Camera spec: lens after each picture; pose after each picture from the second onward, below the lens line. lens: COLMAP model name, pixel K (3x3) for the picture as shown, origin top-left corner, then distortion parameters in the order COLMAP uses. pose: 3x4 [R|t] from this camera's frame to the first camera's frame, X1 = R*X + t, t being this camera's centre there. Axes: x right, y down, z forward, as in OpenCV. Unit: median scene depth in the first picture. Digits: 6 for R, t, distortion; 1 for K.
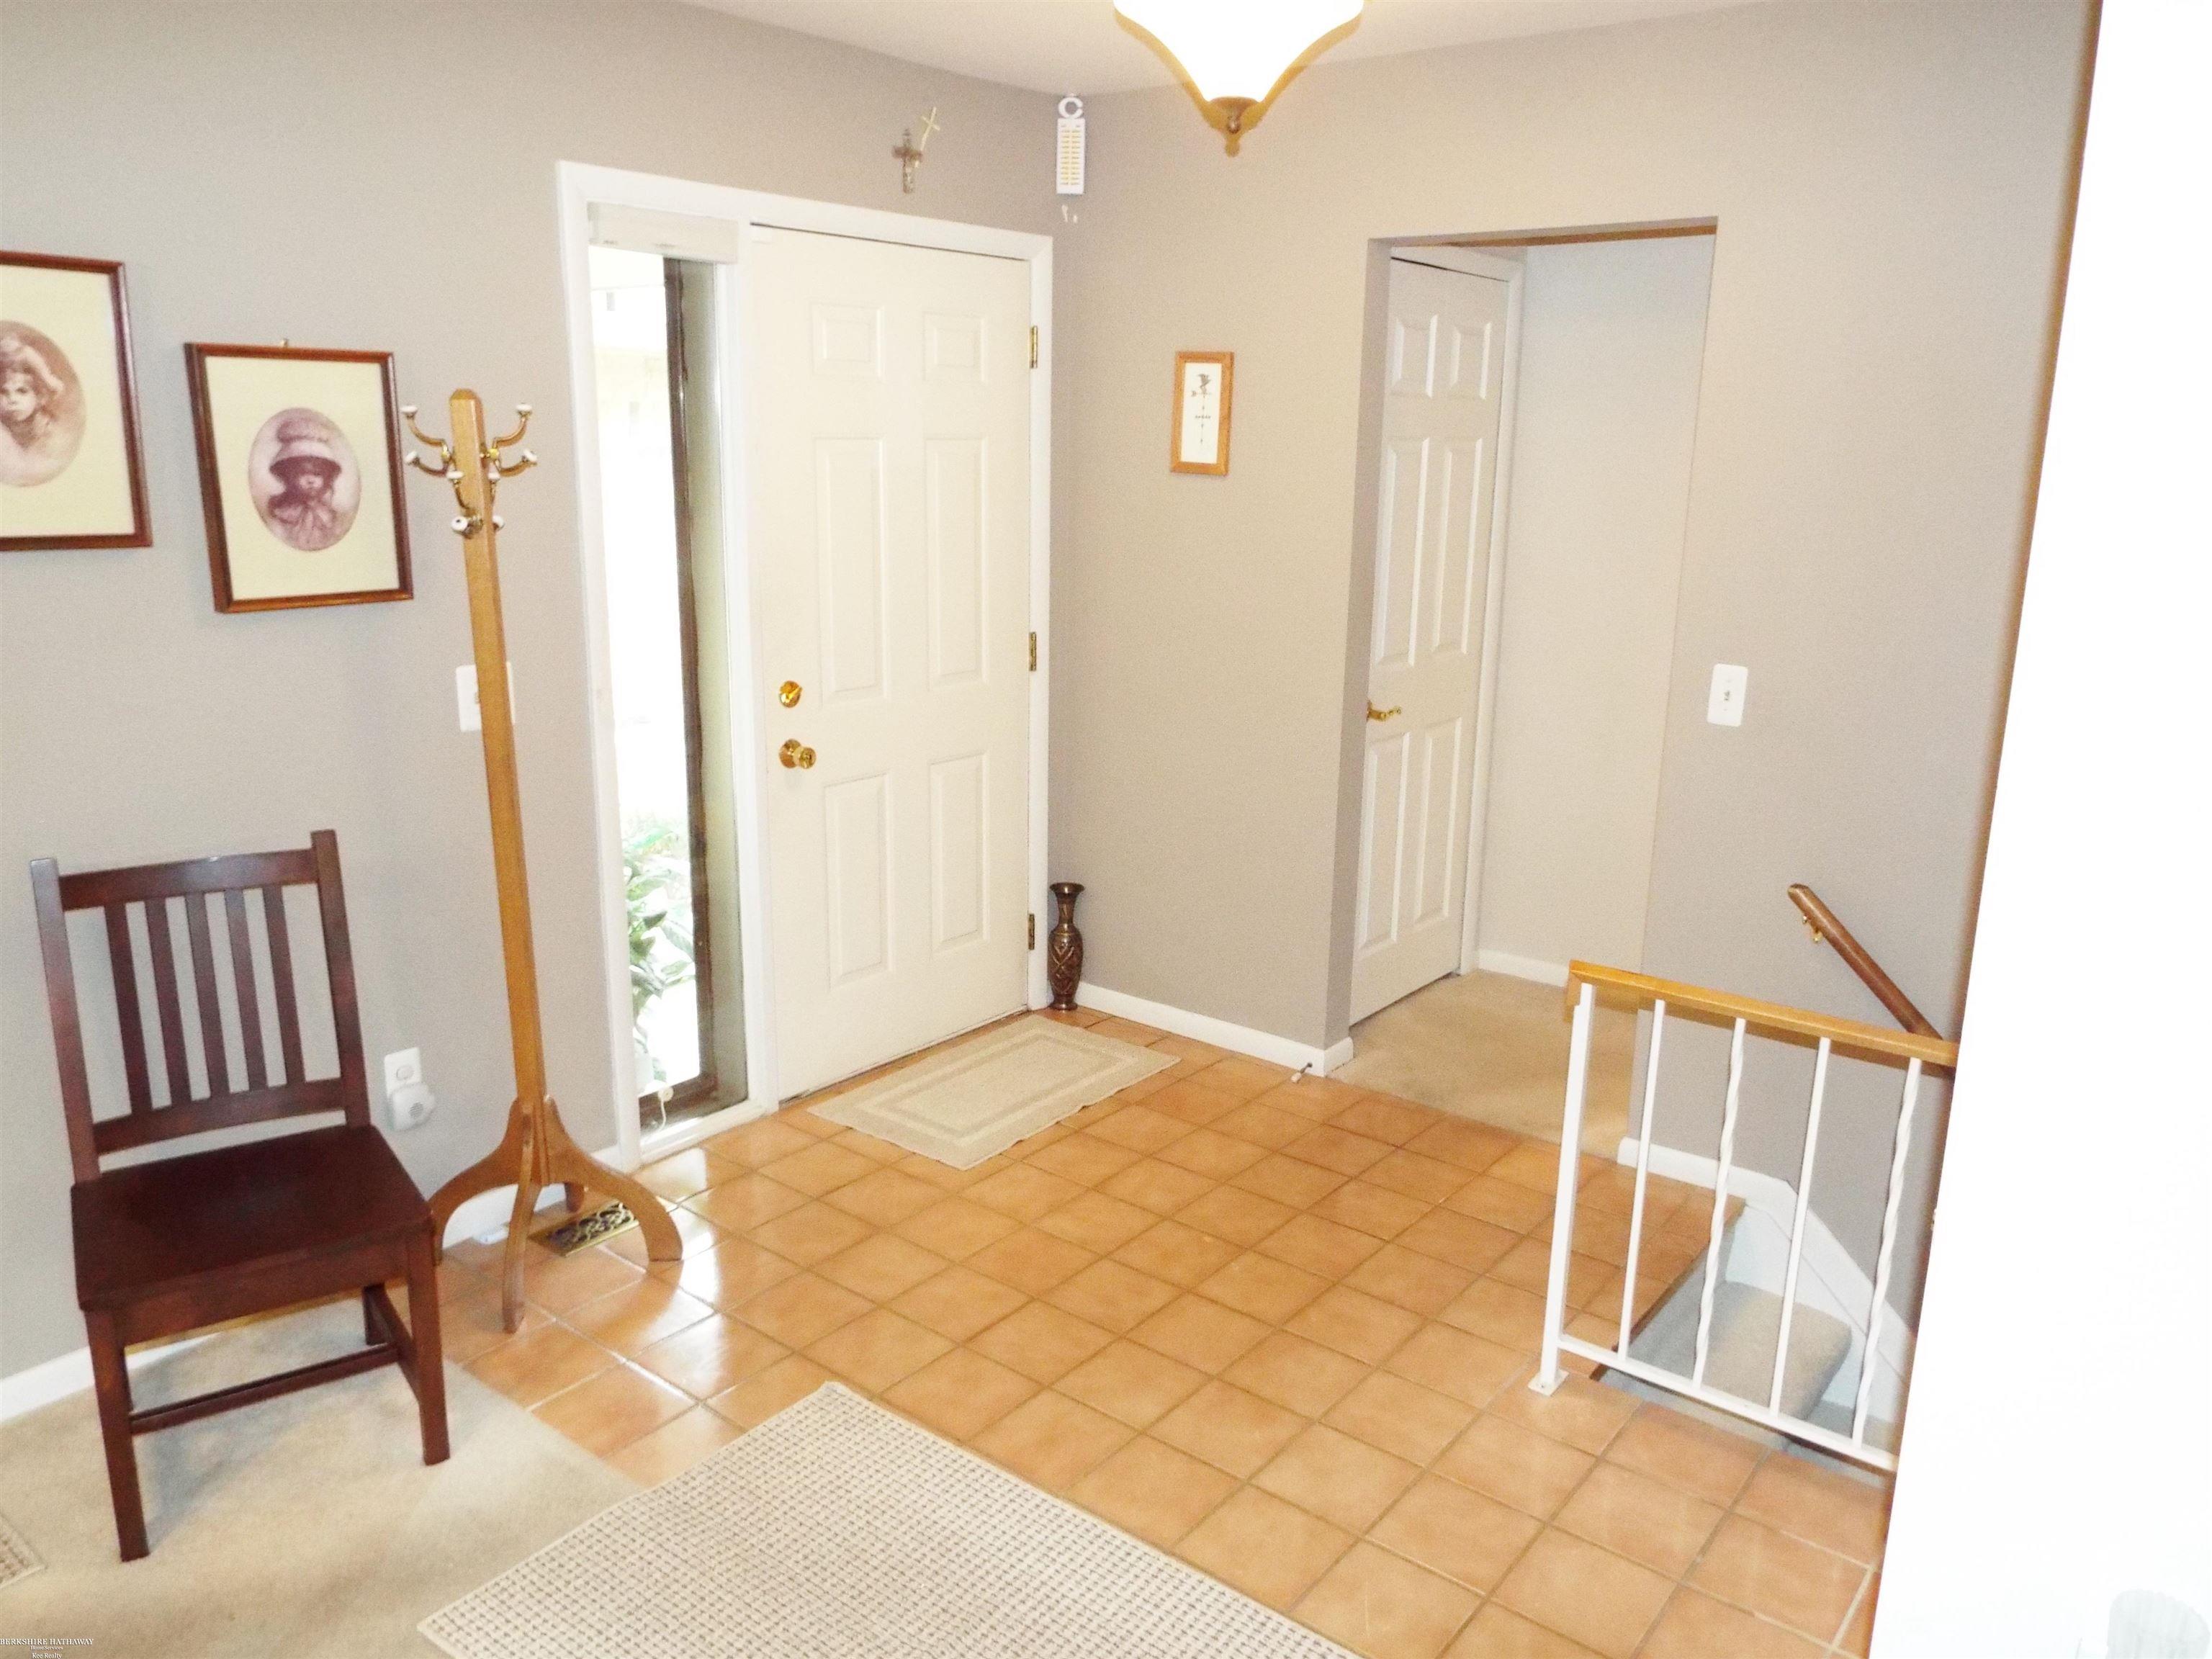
lens RADIAL K [[1601.3, 0, 1103.1], [0, 1601.3, 808.7], [0, 0, 1]] dist [-0.023947, 0.034536]
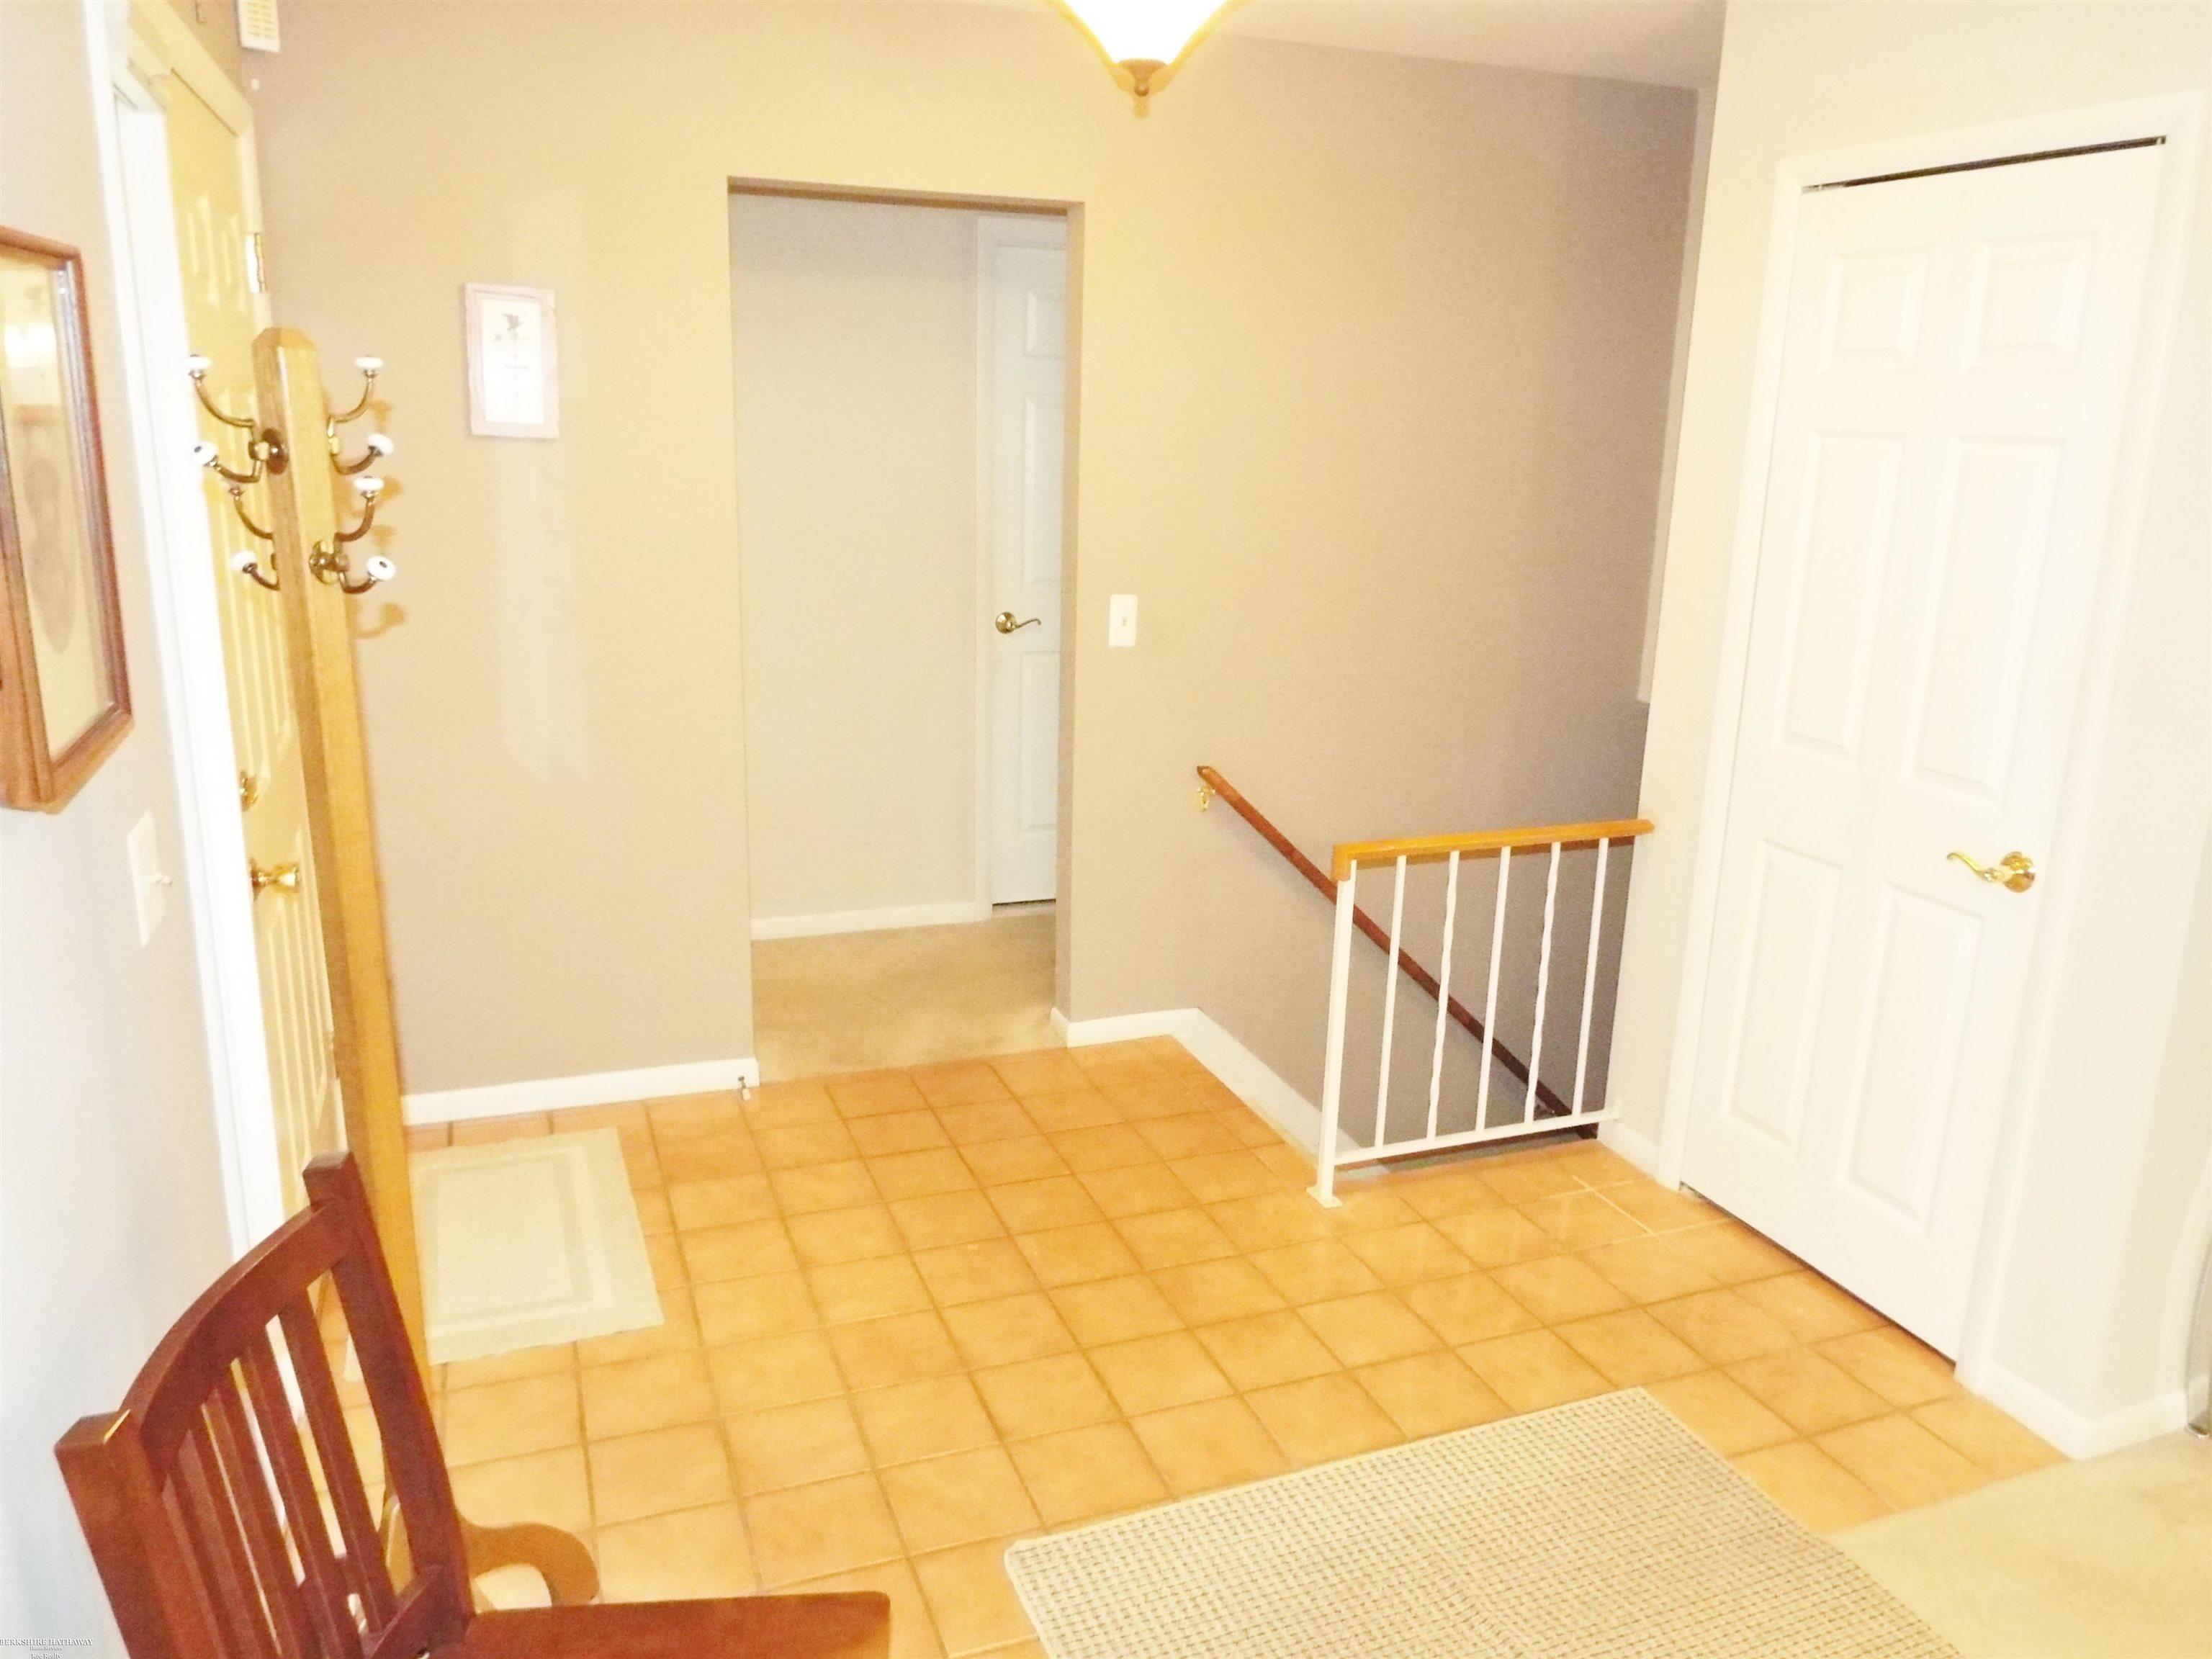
lens RADIAL K [[1610.2, 0, 1106.0], [0, 1610.2, 829.5], [0, 0, 1]] dist [-0.038985, 0.030810]
pose [[0.505027, -0.222813, 0.833848, -0.640078], [0.176447, 0.972353, 0.152956, -0.106910], [-0.844875, 0.069883, 0.530380, 0.403893]]
